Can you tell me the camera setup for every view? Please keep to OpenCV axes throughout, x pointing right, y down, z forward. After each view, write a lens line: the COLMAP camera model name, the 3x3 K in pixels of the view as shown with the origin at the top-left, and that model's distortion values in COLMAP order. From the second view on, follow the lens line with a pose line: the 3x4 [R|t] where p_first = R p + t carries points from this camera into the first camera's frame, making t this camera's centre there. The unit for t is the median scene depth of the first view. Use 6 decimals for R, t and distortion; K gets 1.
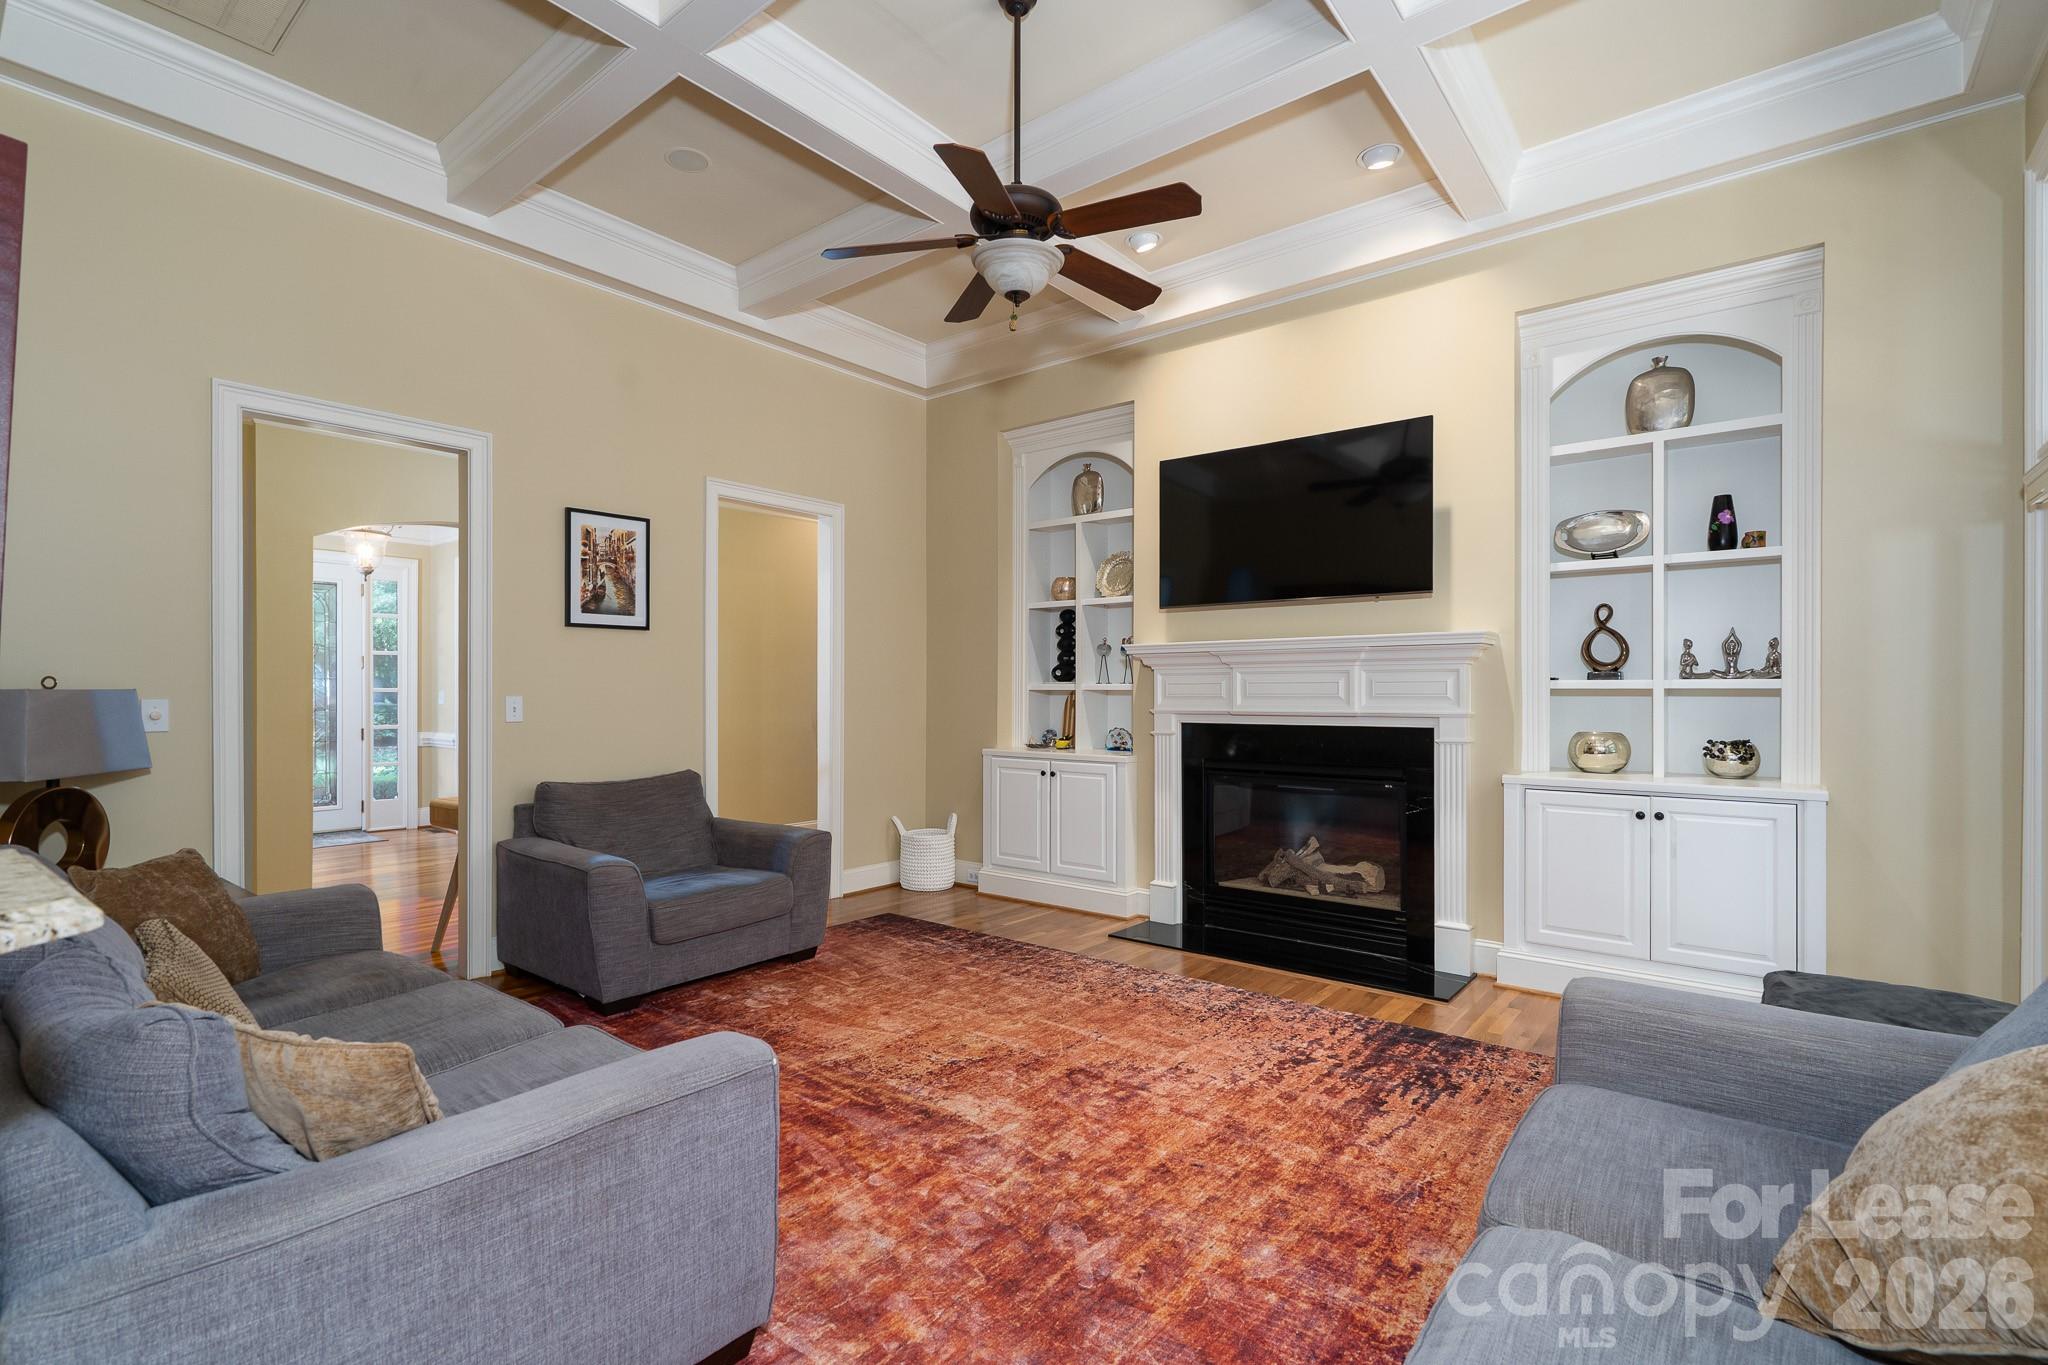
lens RADIAL K [[942.1, 0, 967.6], [0, 942.1, 696.5], [0, 0, 1]] dist [-0.009905, 0.001118]
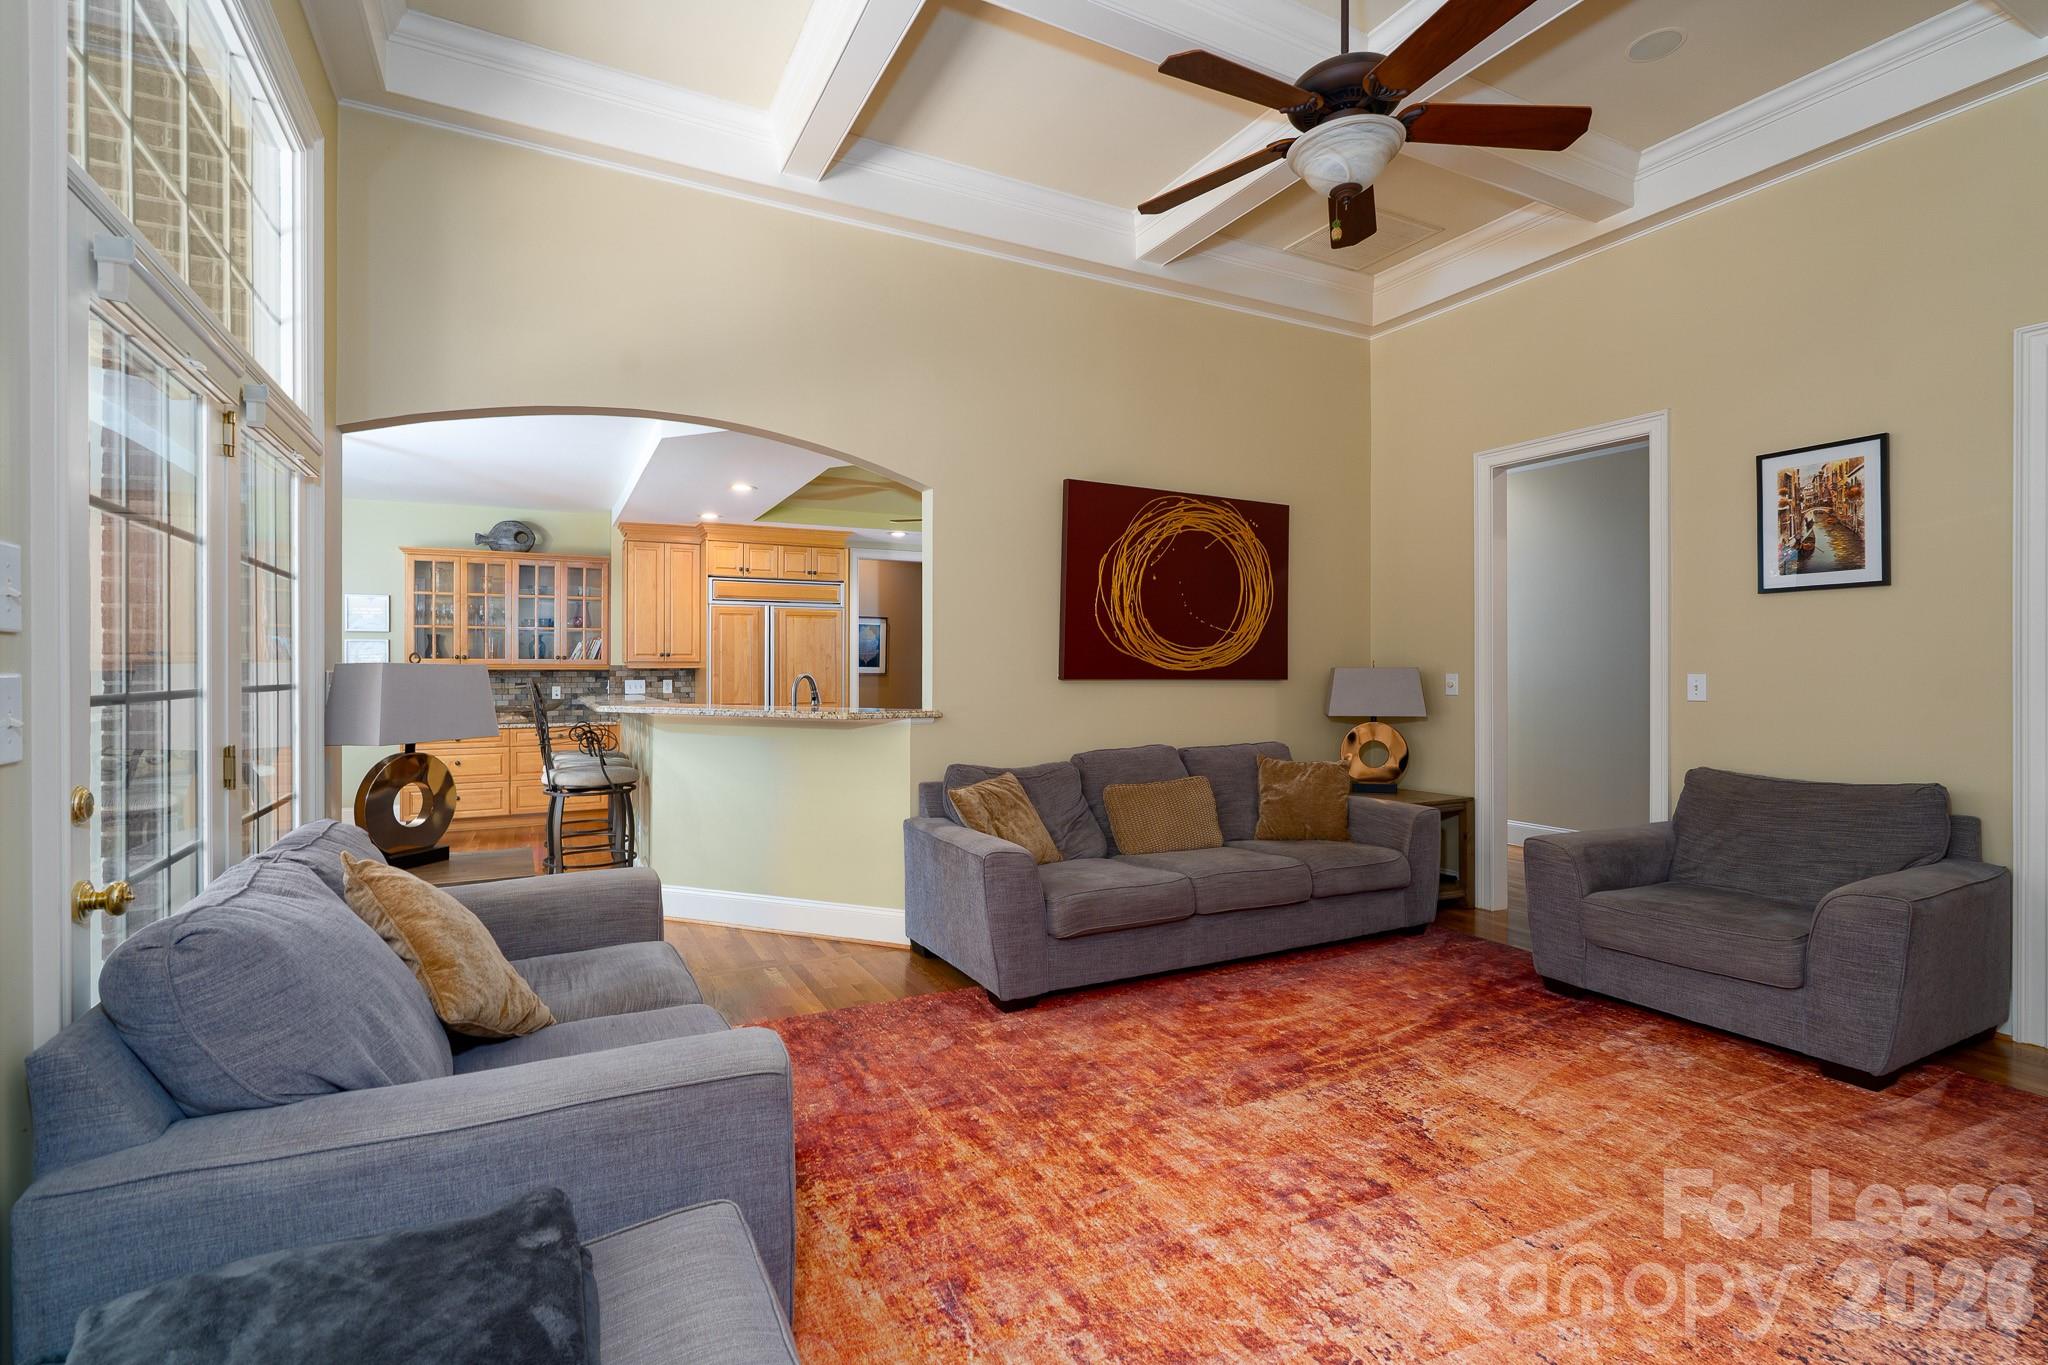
lens RADIAL K [[942.1, 0, 1055.3], [0, 942.1, 666.1], [0, 0, 1]] dist [-0.009905, 0.001118]
pose [[-0.343080, -0.001169, -0.939305, 0.858370], [-0.006481, 0.999978, 0.001123, -0.006496], [0.939284, 0.006473, -0.343081, 0.976576]]
